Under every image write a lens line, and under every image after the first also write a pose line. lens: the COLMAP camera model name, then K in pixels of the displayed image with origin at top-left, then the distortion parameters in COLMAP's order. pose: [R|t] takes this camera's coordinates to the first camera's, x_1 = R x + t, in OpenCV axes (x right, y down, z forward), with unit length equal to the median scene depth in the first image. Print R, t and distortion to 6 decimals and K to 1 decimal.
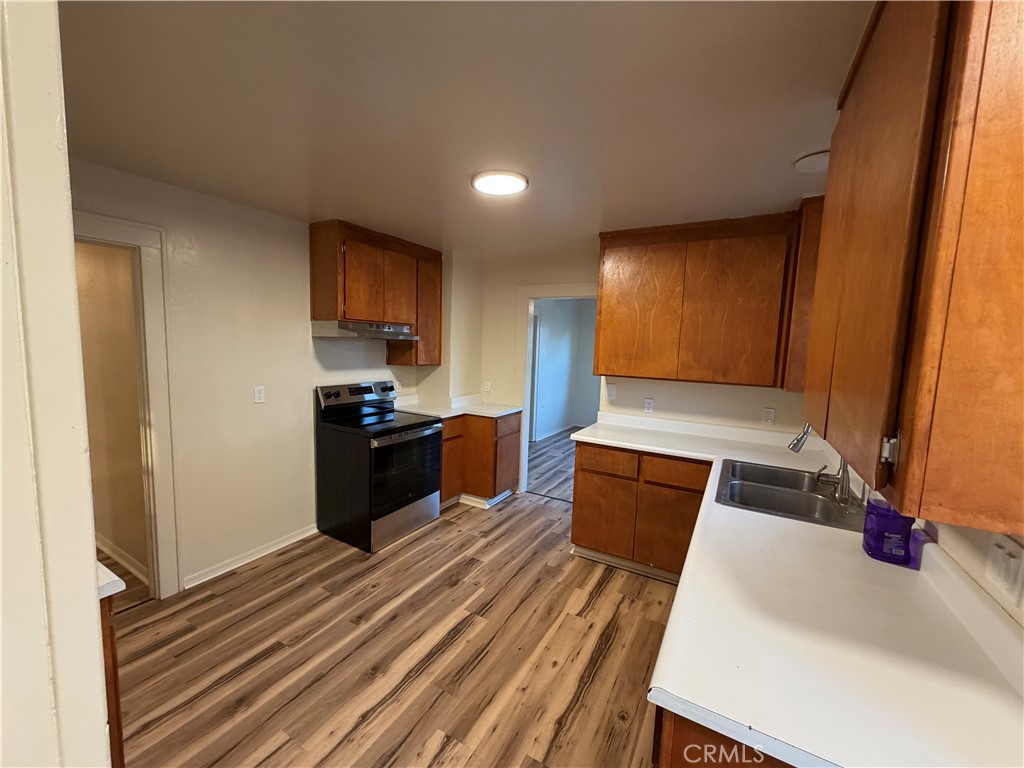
lens RADIAL K [[407.3, 0, 510.1], [0, 407.3, 387.1], [0, 0, 1]] dist [-0.000752, -0.000056]
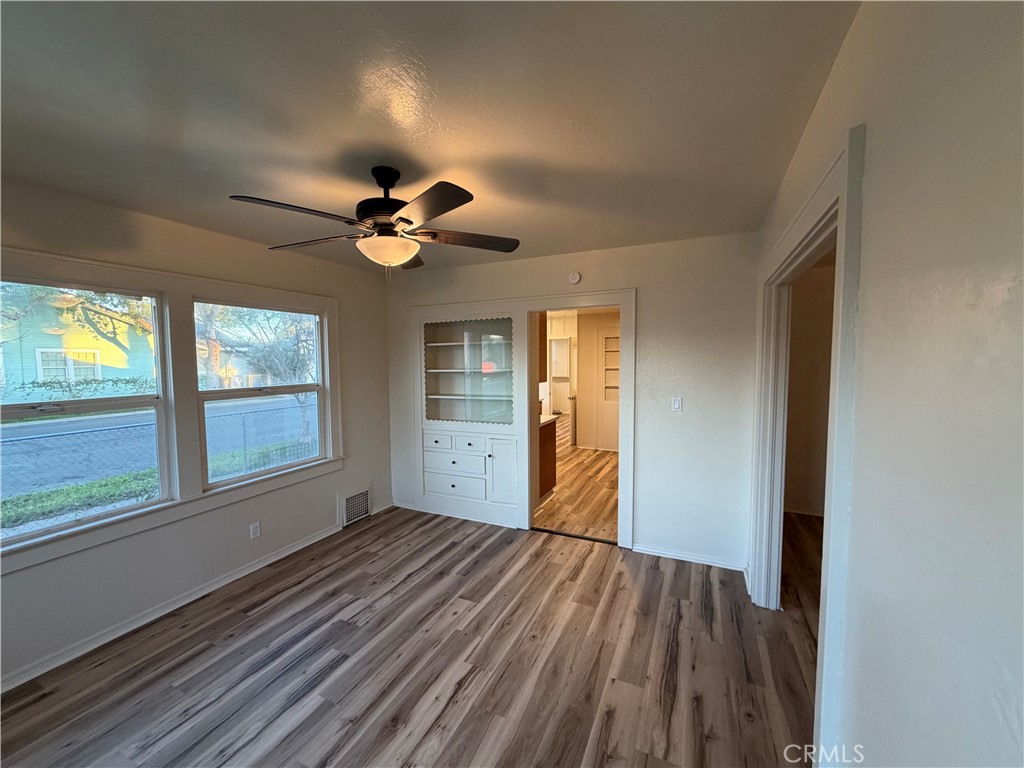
lens RADIAL K [[407.3, 0, 510.1], [0, 407.3, 387.1], [0, 0, 1]] dist [-0.000752, -0.000056]
pose [[-0.996546, -0.018370, -0.080980, 0.517379], [-0.031699, 0.985526, 0.166532, -0.280159], [0.076749, 0.168523, -0.982705, 2.770210]]
